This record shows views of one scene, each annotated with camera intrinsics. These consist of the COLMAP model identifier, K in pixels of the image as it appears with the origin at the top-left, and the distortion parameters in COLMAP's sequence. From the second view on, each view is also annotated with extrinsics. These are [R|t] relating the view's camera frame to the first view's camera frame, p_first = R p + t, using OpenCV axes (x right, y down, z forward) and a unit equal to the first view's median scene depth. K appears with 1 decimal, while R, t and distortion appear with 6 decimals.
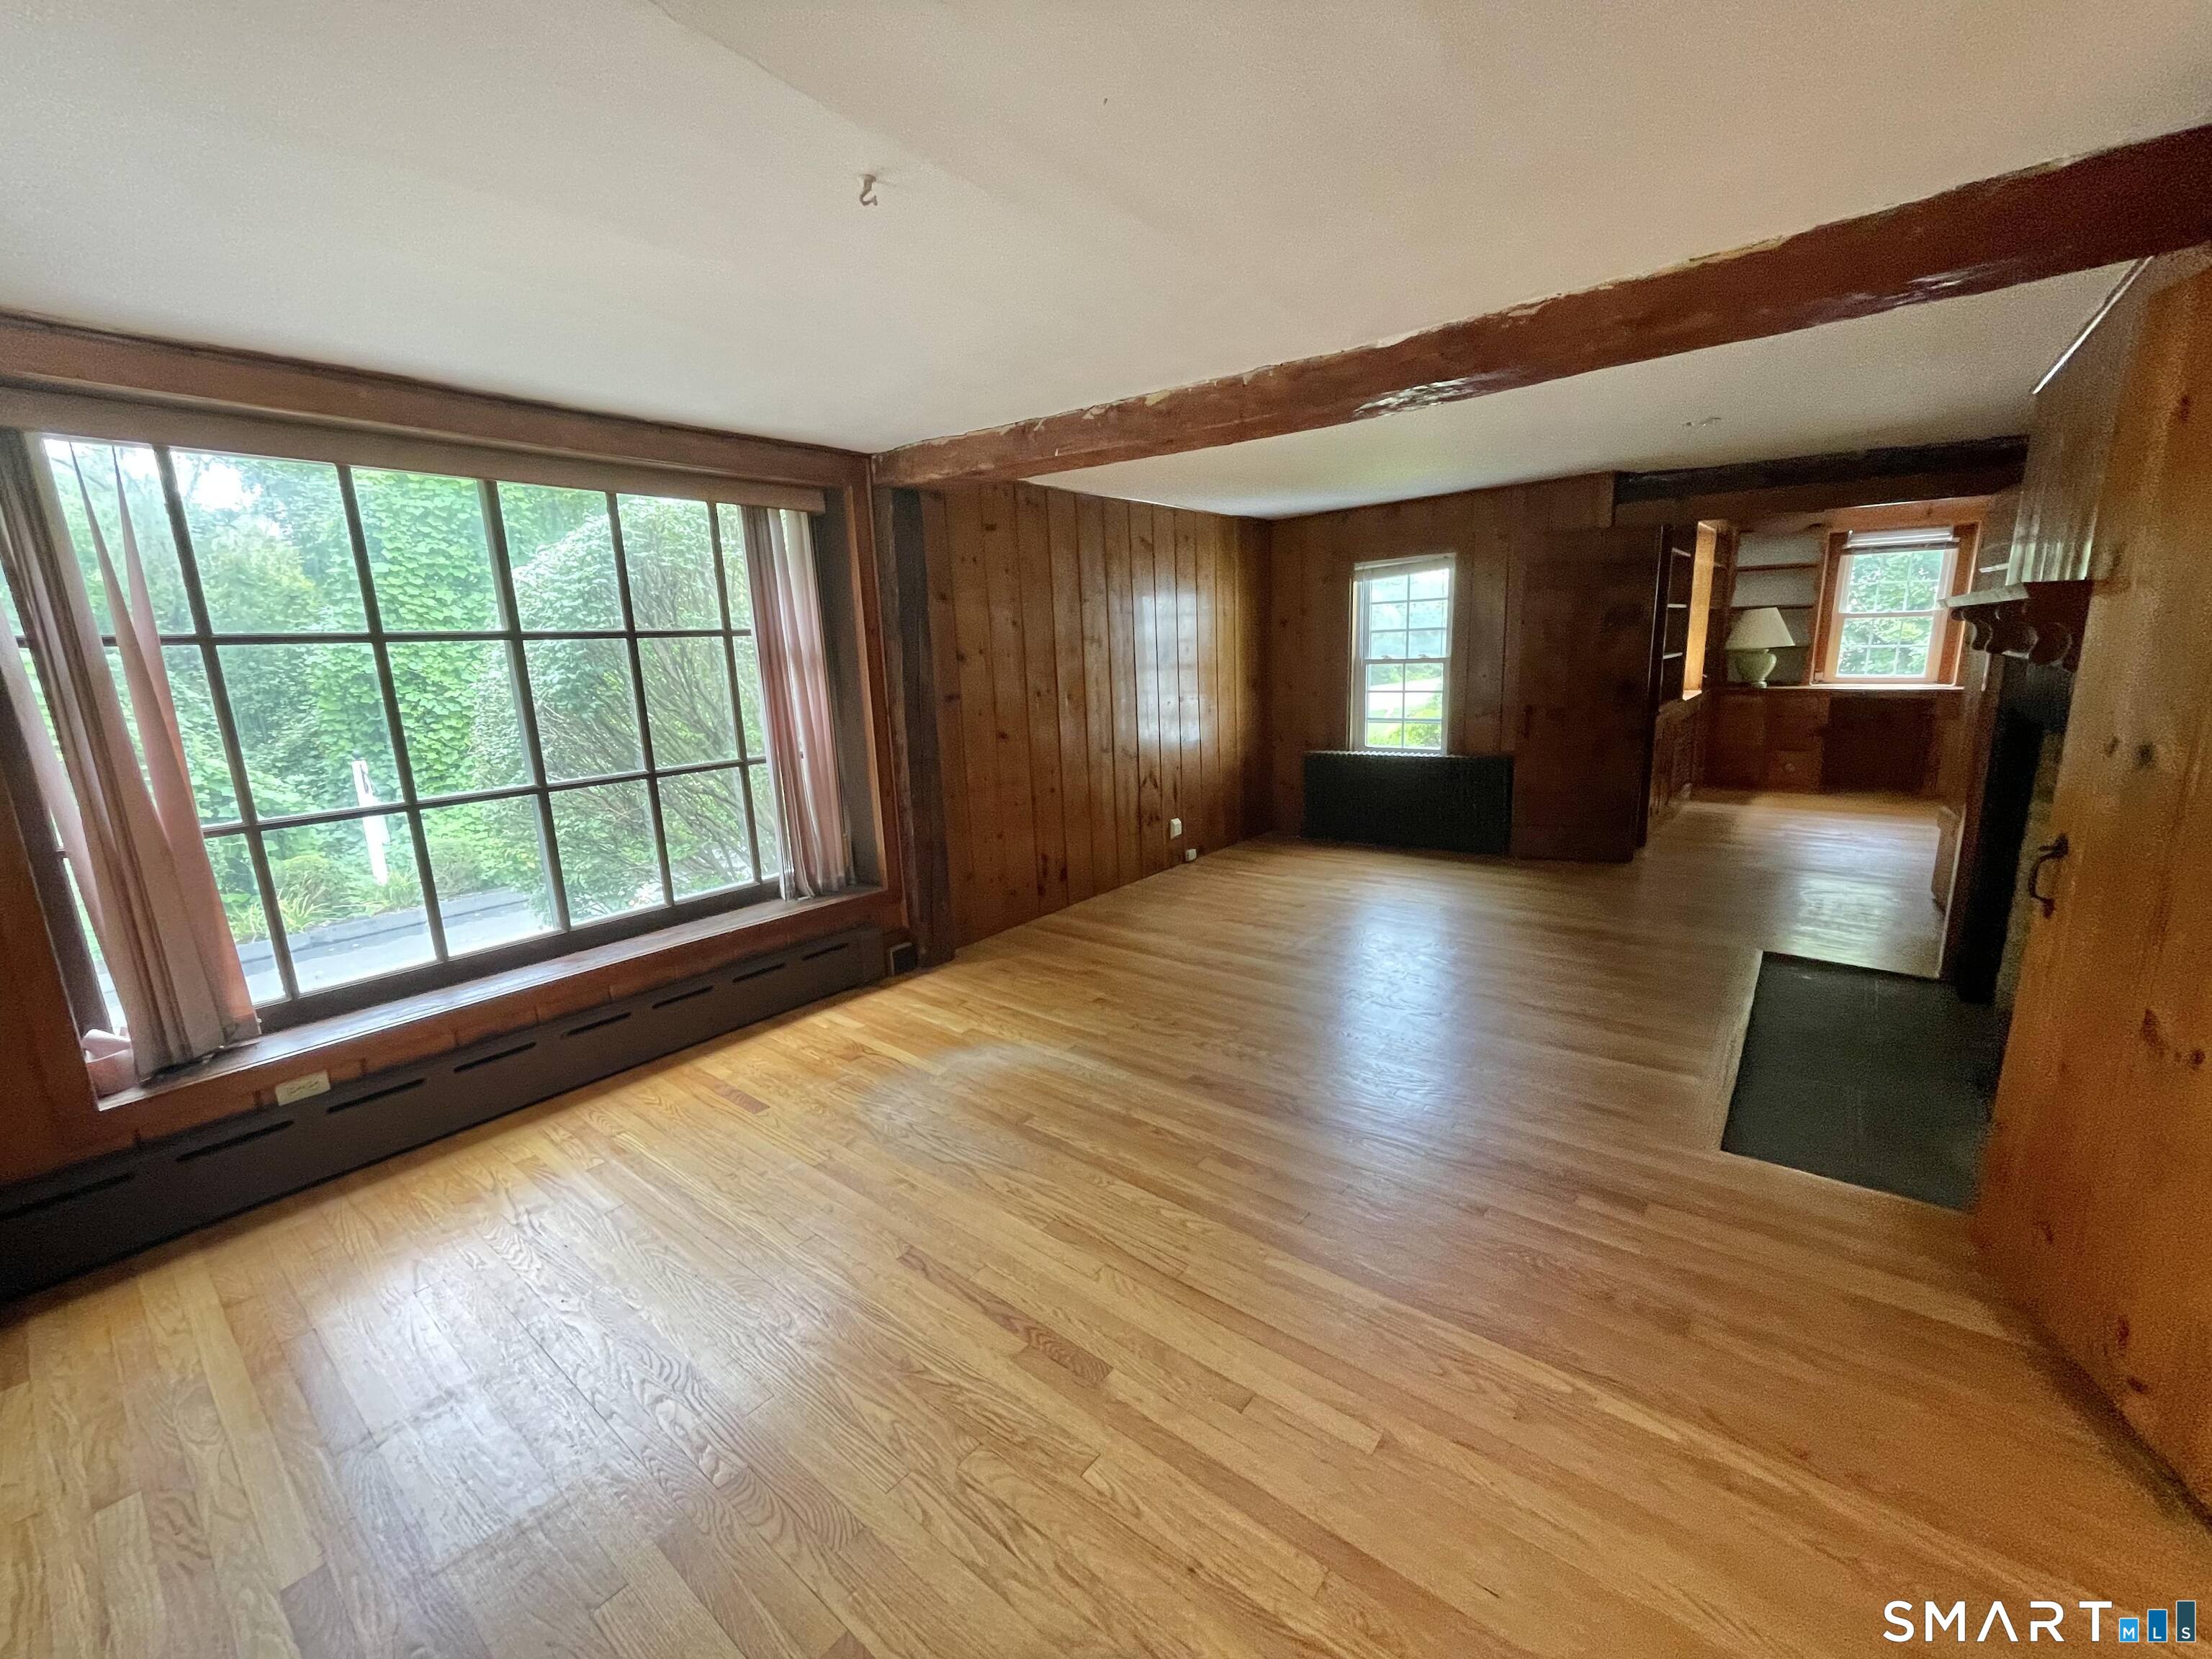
lens RADIAL K [[897.4, 0, 1110.5], [0, 897.4, 828.4], [0, 0, 1]] dist [-0.001738, -0.000152]
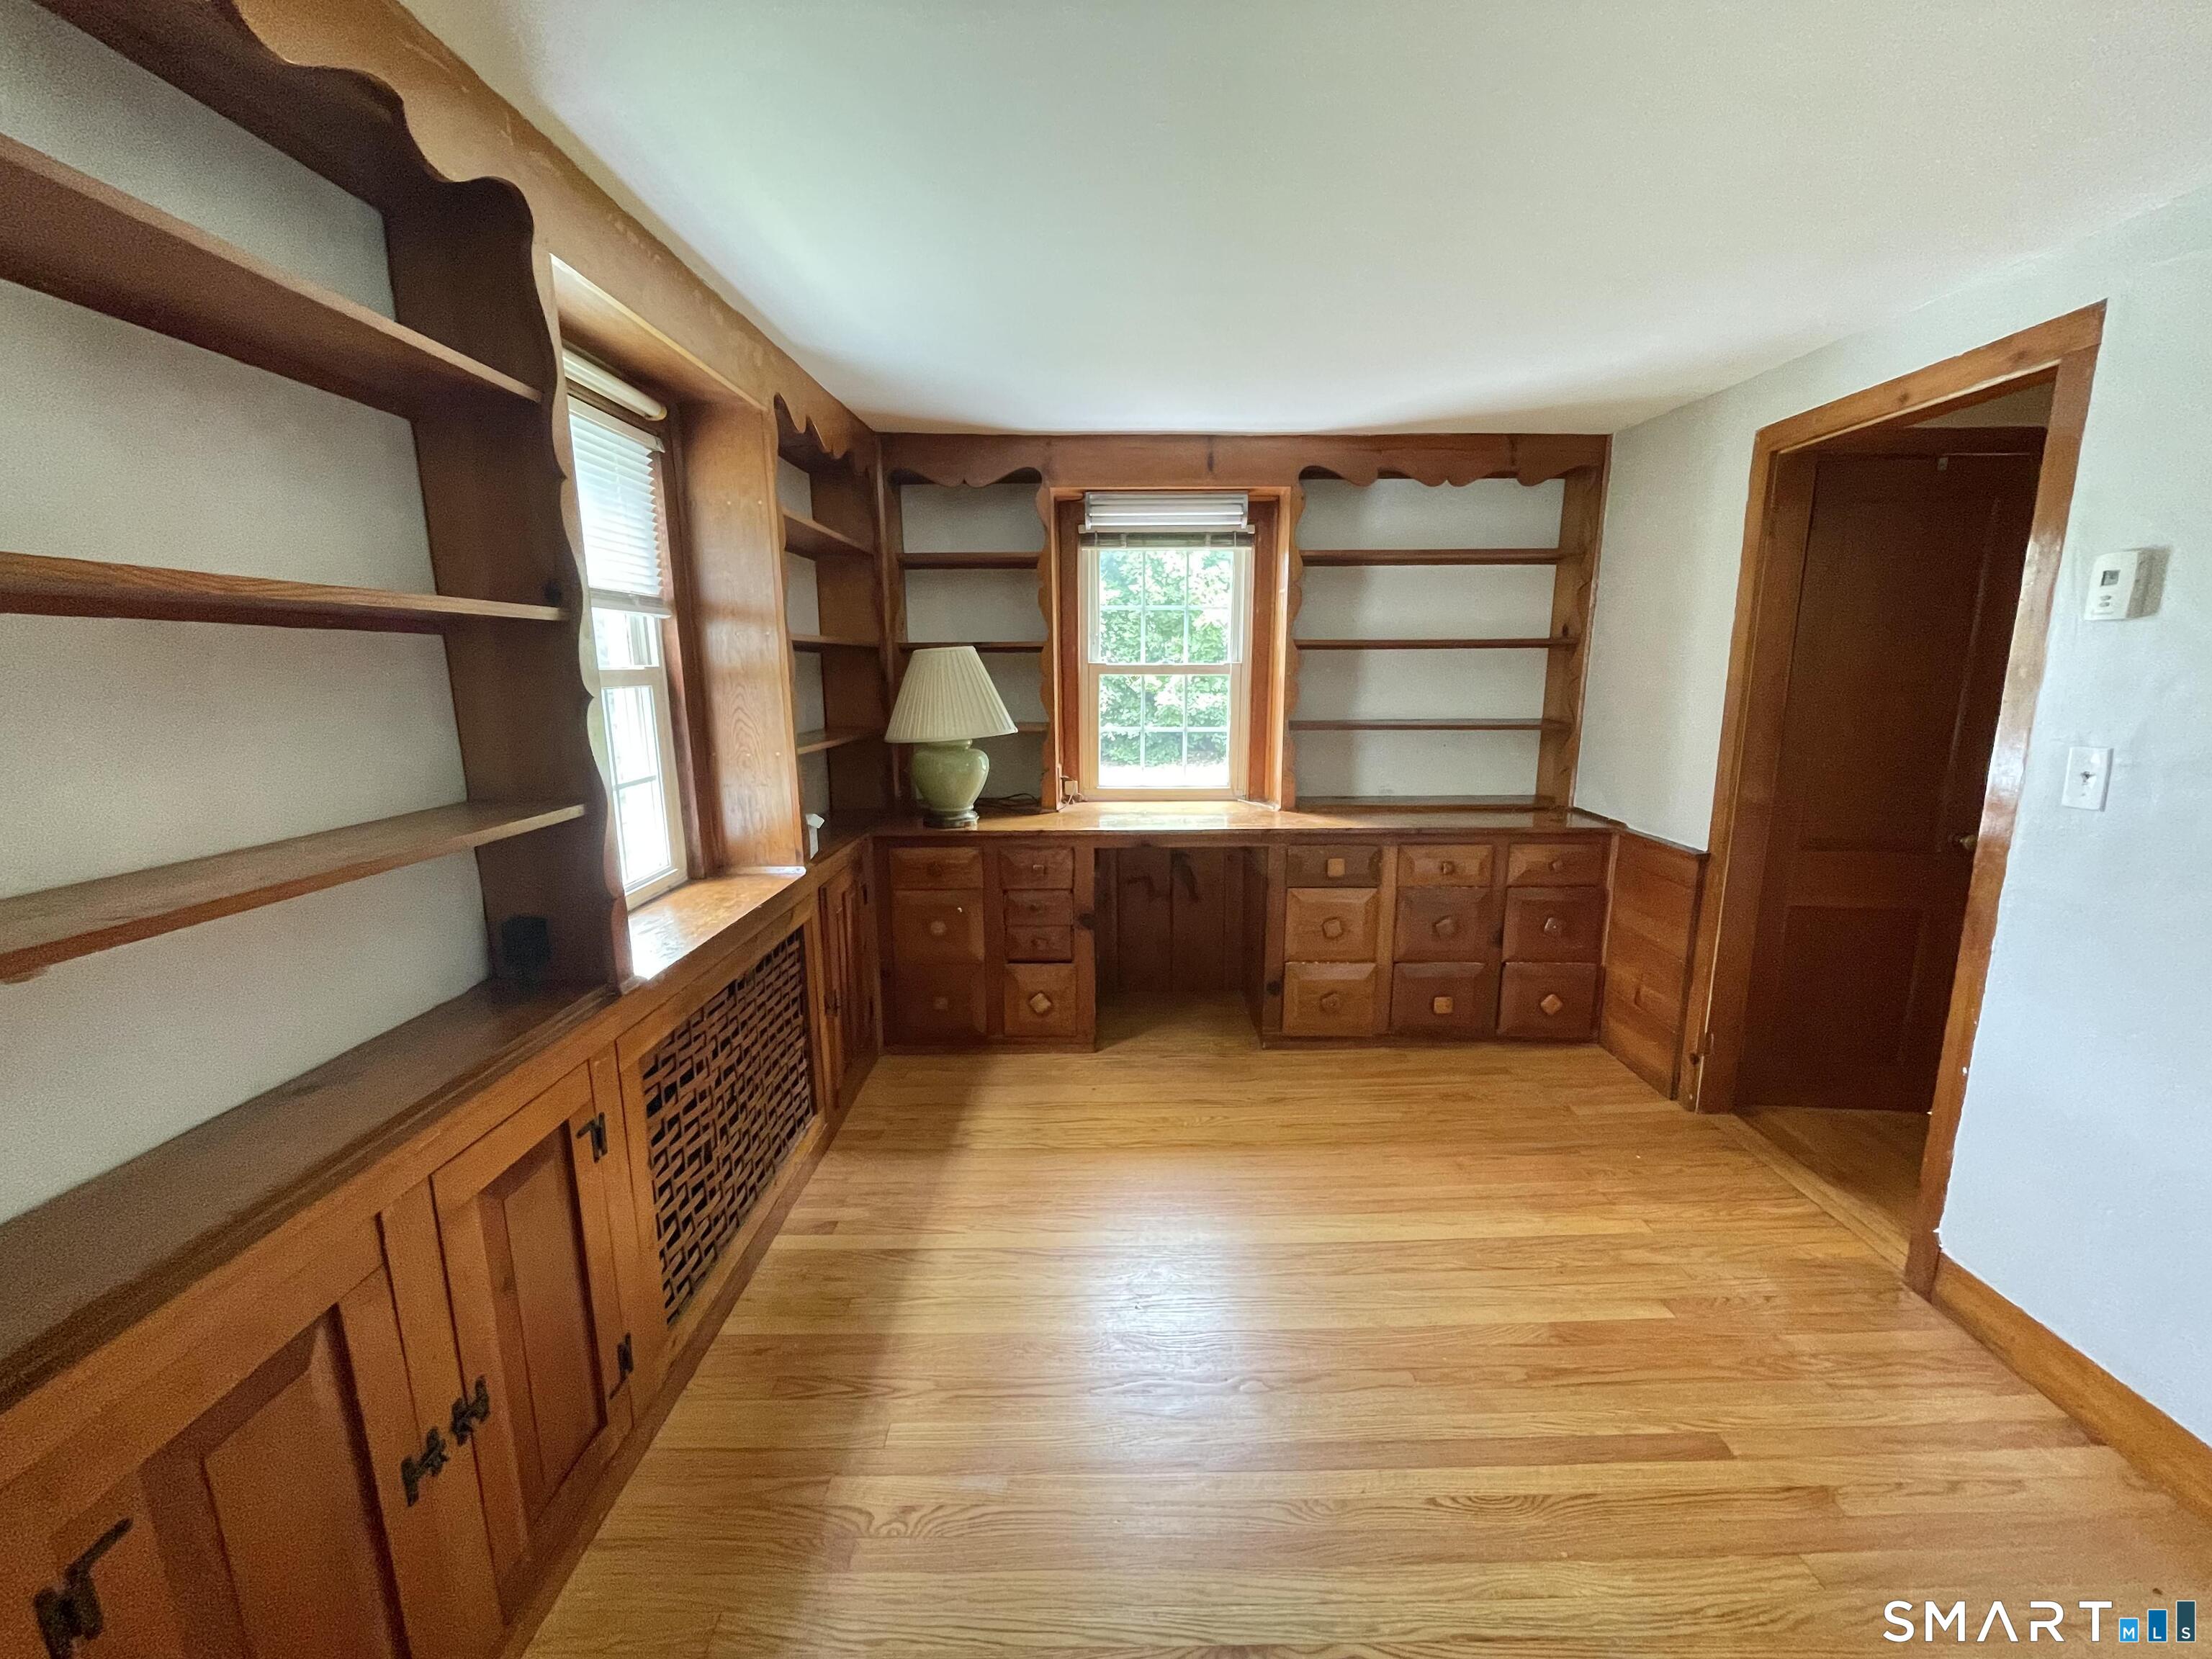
lens RADIAL K [[897.4, 0, 1108.4], [0, 897.4, 833.6], [0, 0, 1]] dist [-0.001738, -0.000152]
pose [[0.778226, -0.090177, 0.621476, 0.510635], [0.113193, 0.993570, 0.002426, -0.148401], [-0.617699, 0.068459, 0.783430, 0.618768]]
